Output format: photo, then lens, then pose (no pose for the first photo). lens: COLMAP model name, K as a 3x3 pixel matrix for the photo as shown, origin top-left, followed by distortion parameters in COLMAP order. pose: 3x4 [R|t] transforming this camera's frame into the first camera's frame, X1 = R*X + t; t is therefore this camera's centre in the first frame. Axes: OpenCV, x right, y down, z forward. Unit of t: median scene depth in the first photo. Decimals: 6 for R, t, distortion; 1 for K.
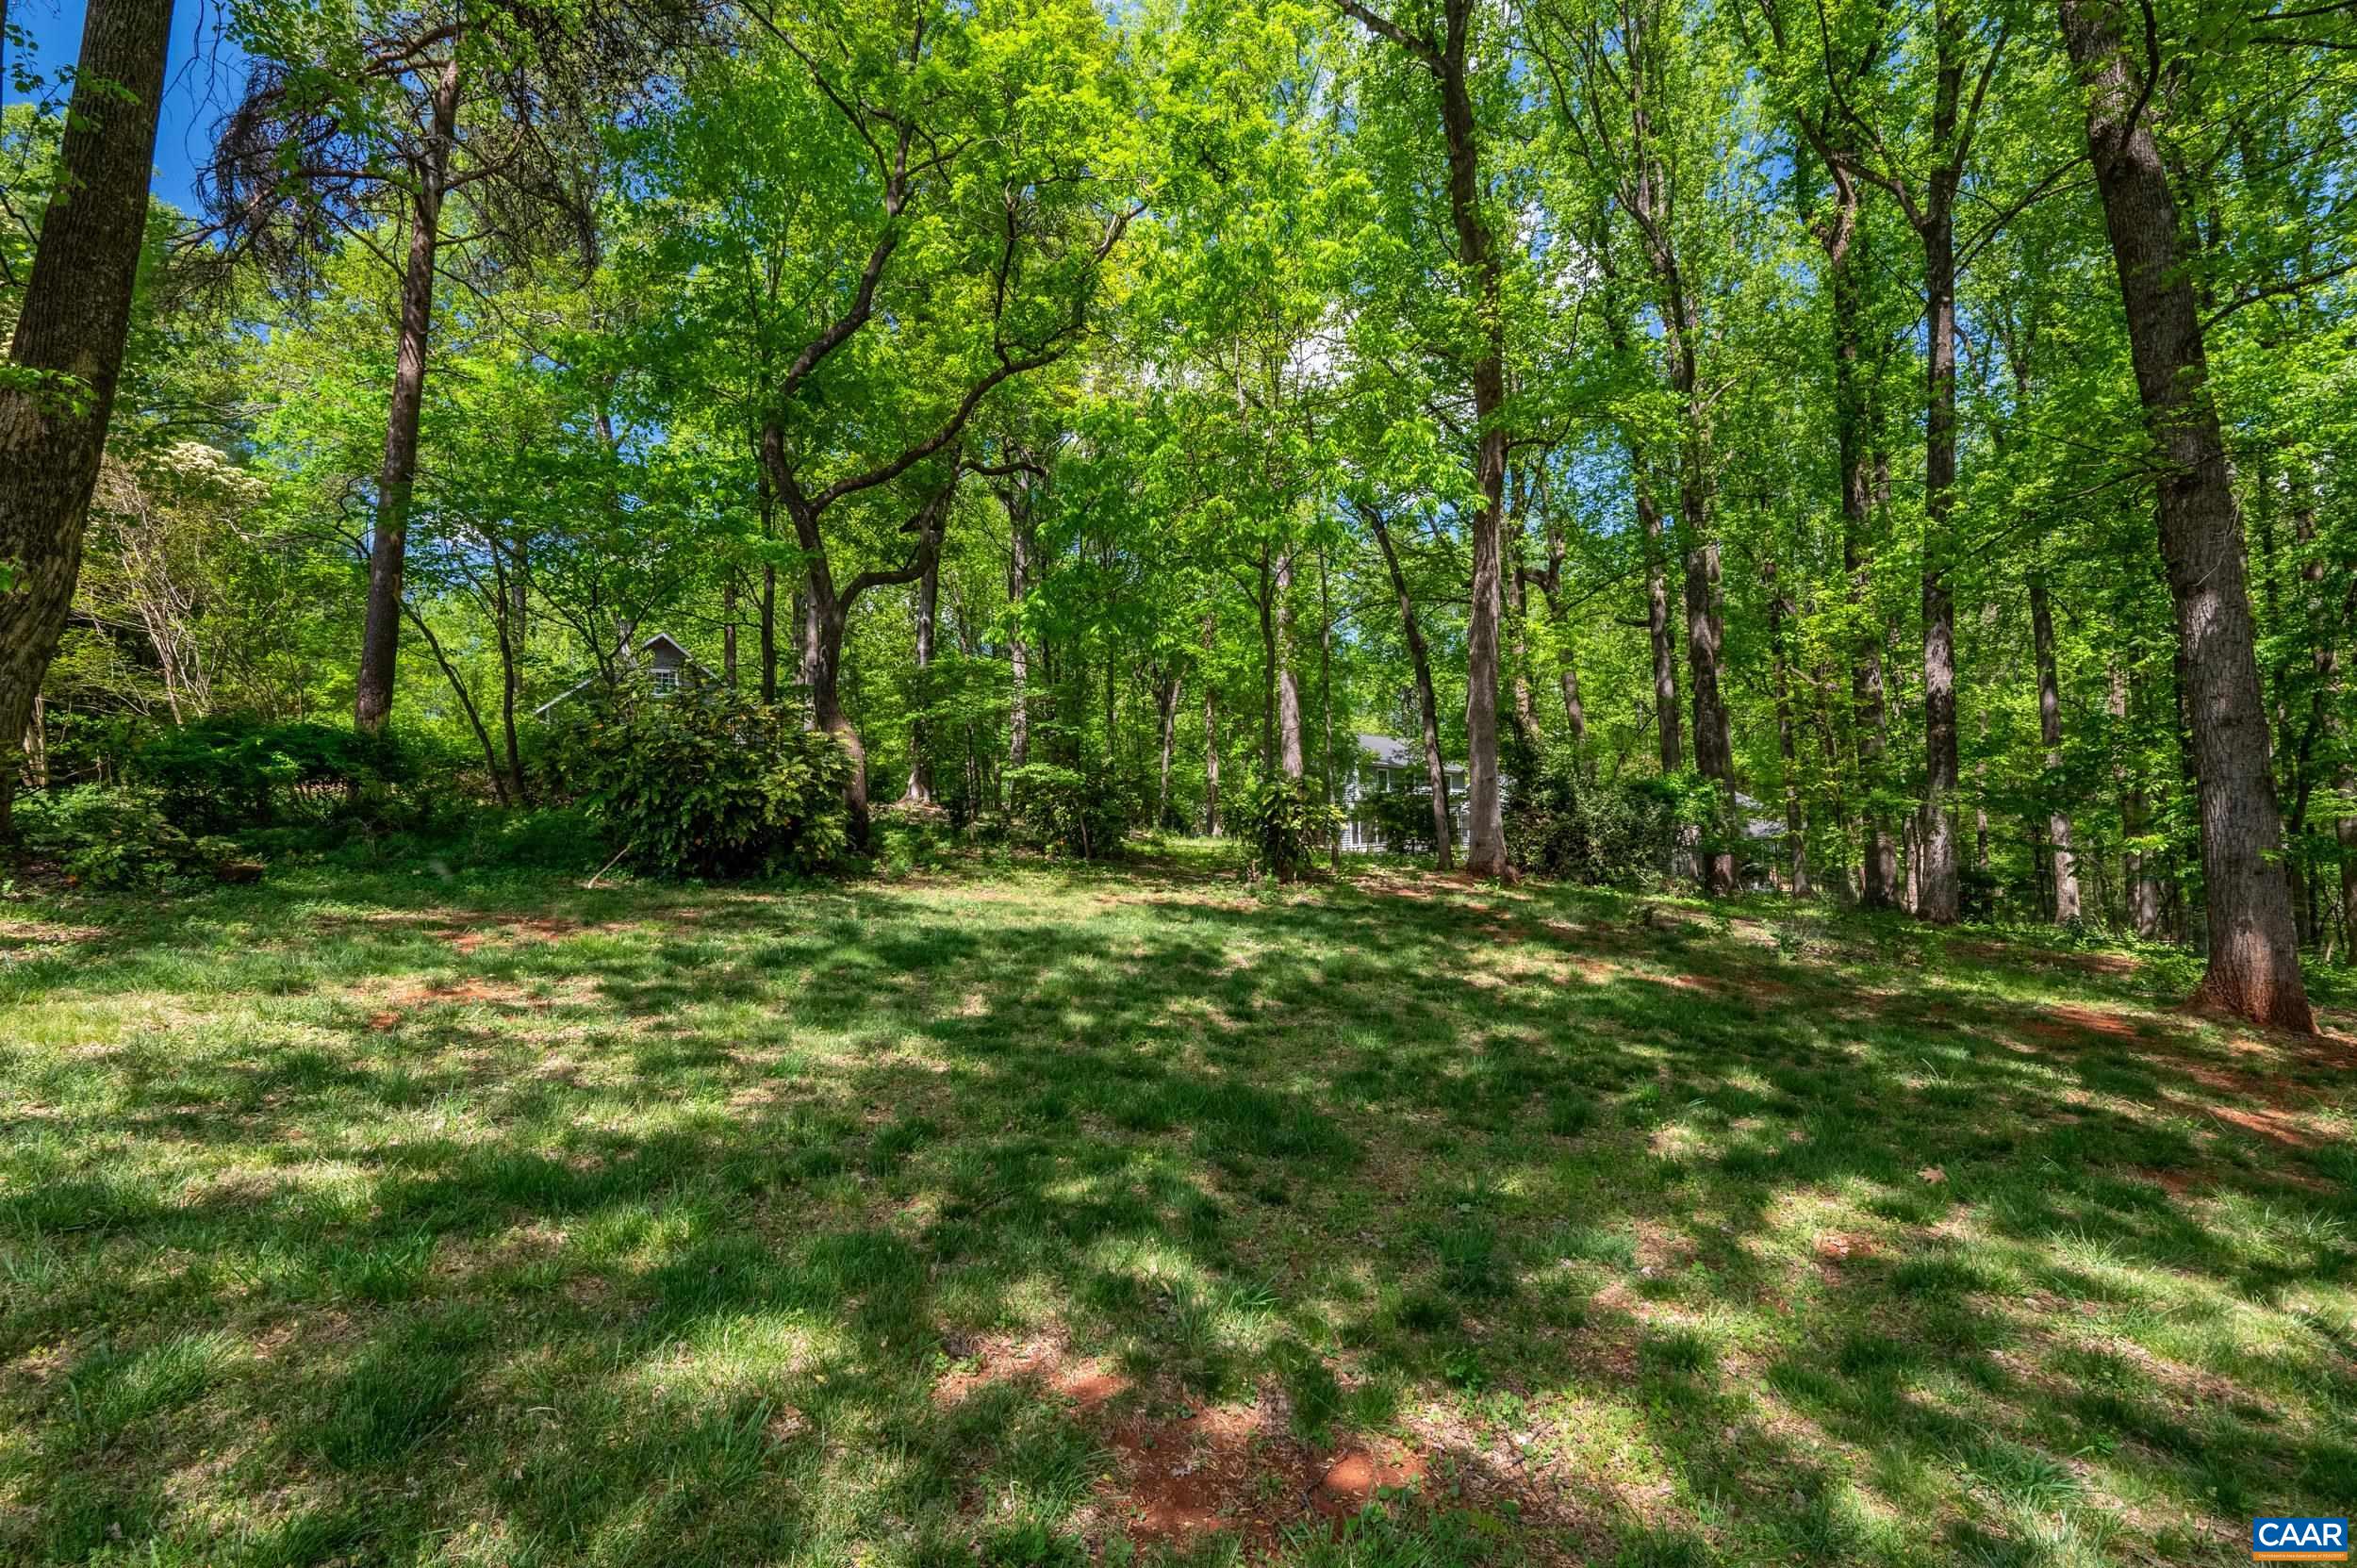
lens RADIAL K [[1049.8, 0, 1187.7], [0, 1049.8, 787.5], [0, 0, 1]] dist [-0.001631, -0.000130]
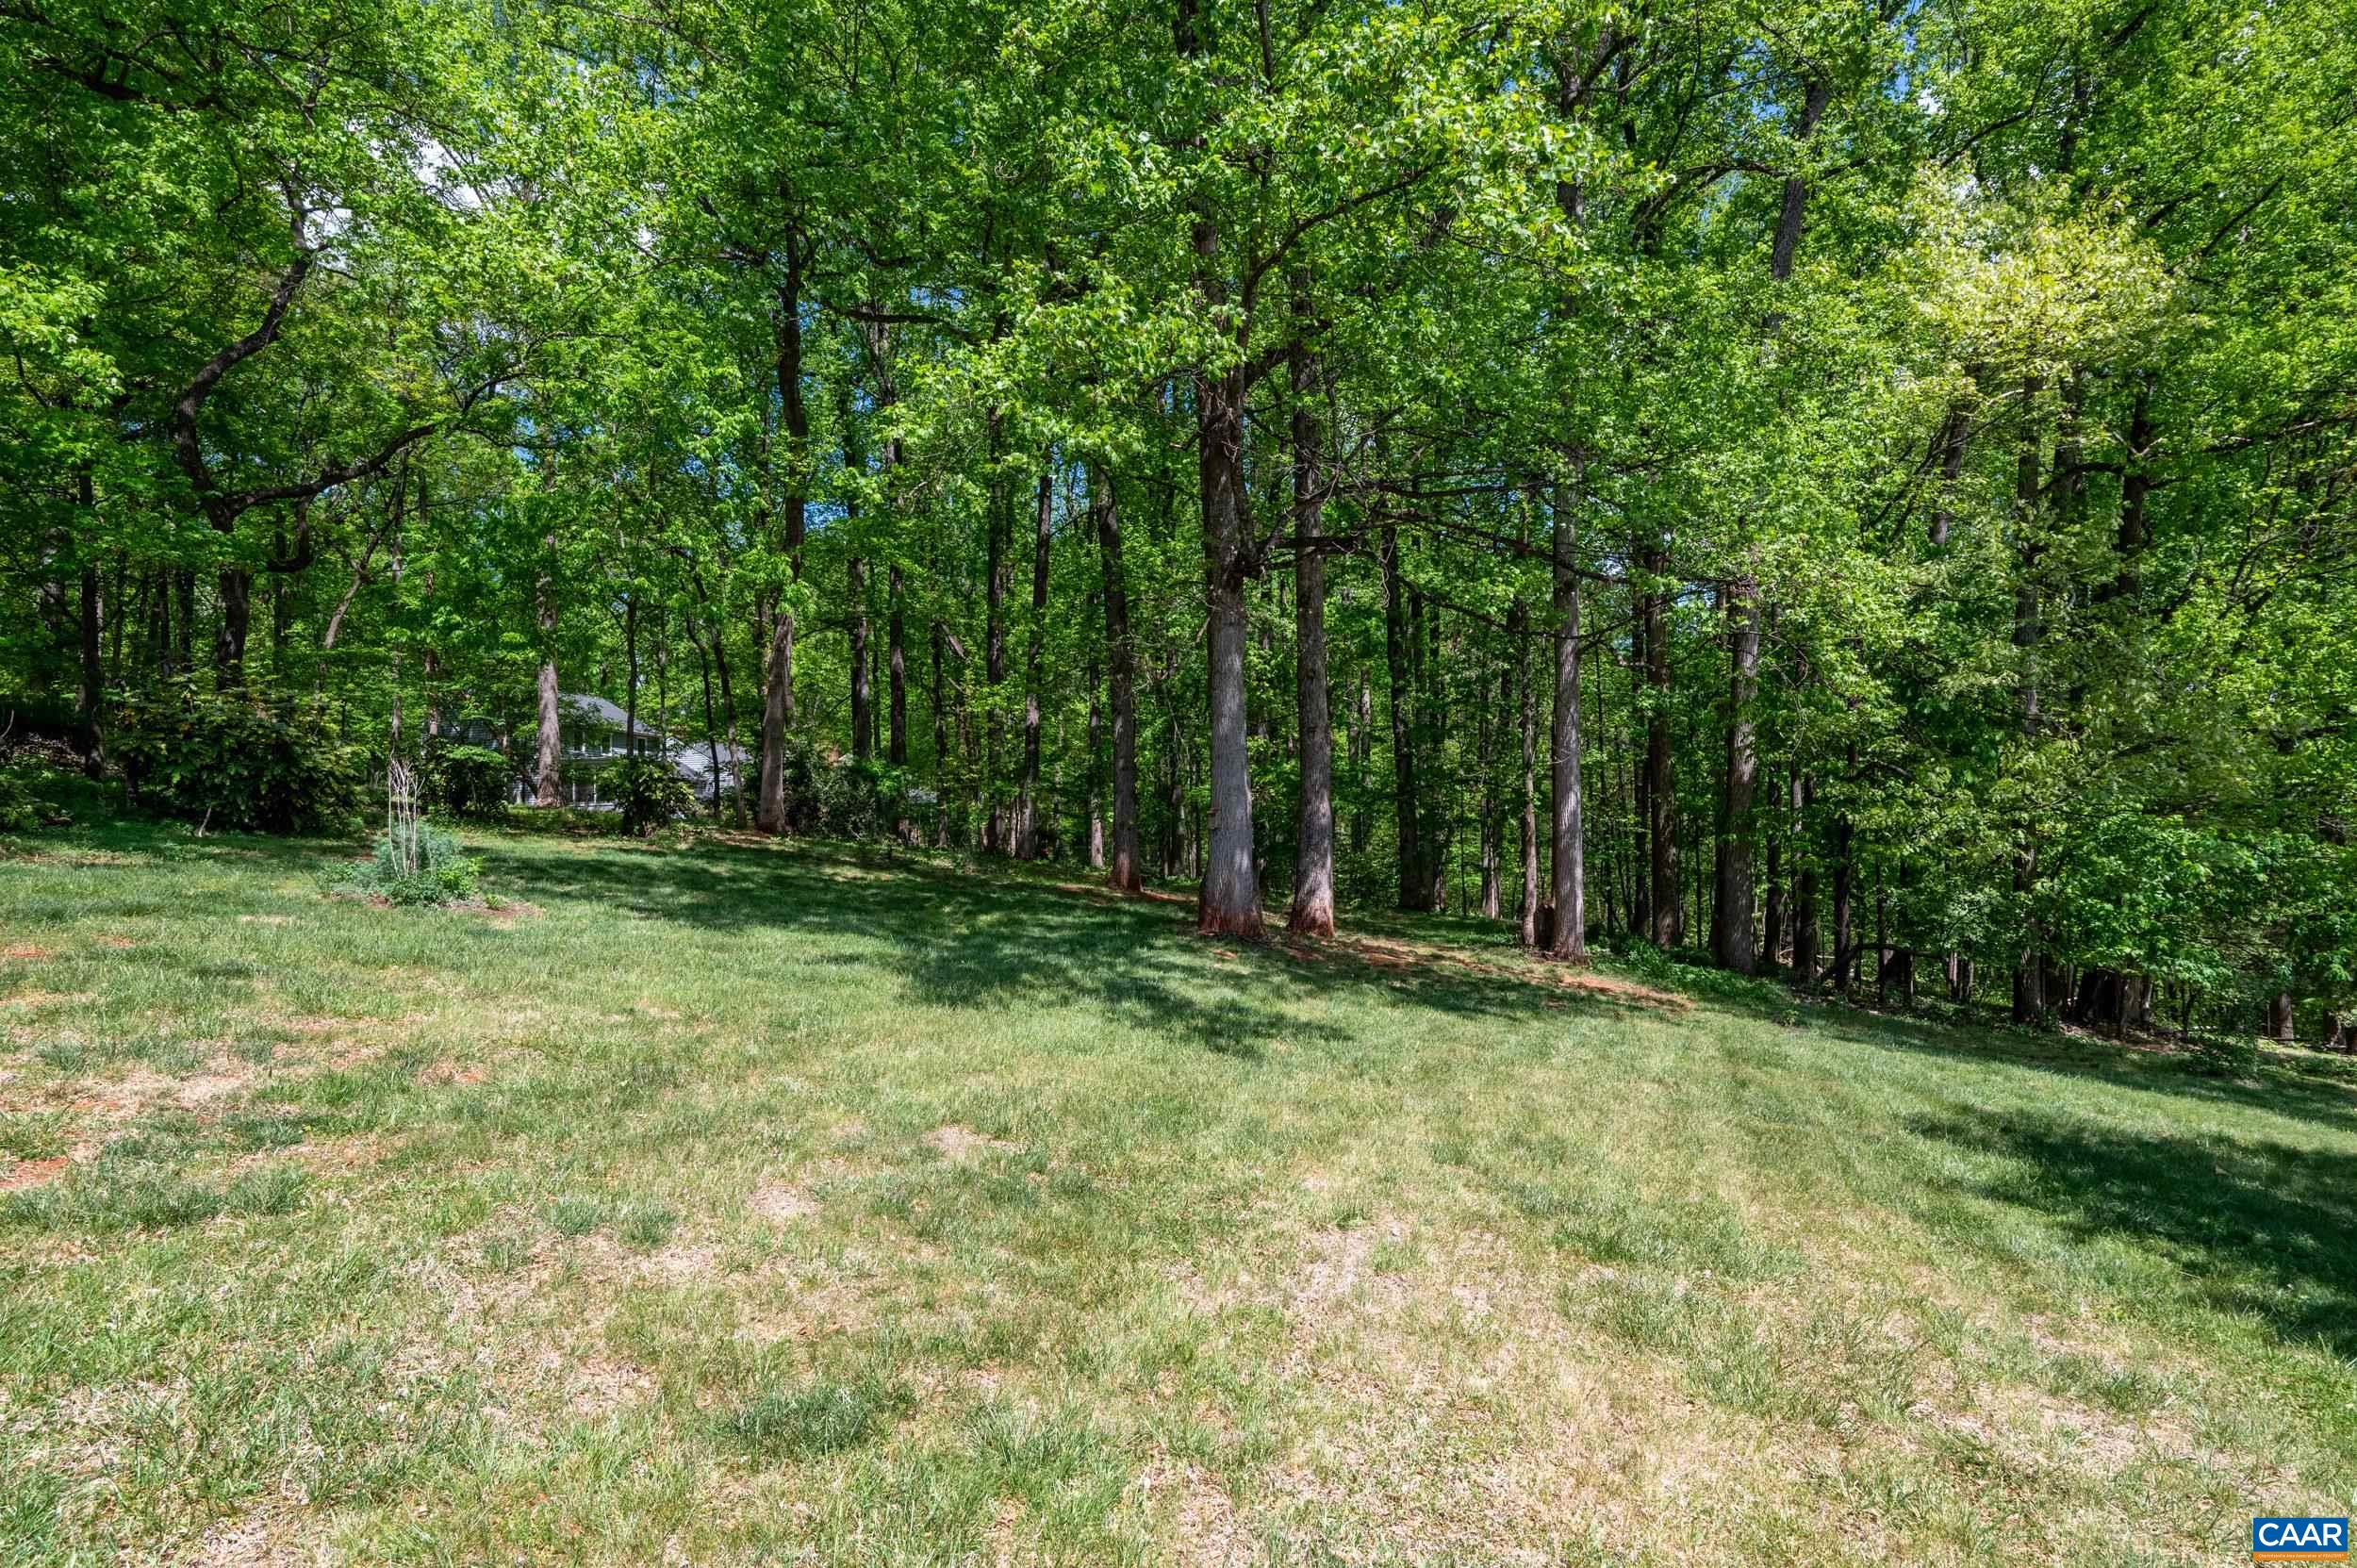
lens RADIAL K [[1153.1, 0, 1180.5], [0, 1153.1, 789.1], [0, 0, 1]] dist [0.000415, 0.000024]
pose [[0.733216, 0.027785, 0.679428, -0.318223], [-0.056022, 0.998236, 0.019634, -0.032261], [-0.677684, -0.052459, 0.733480, -0.458664]]
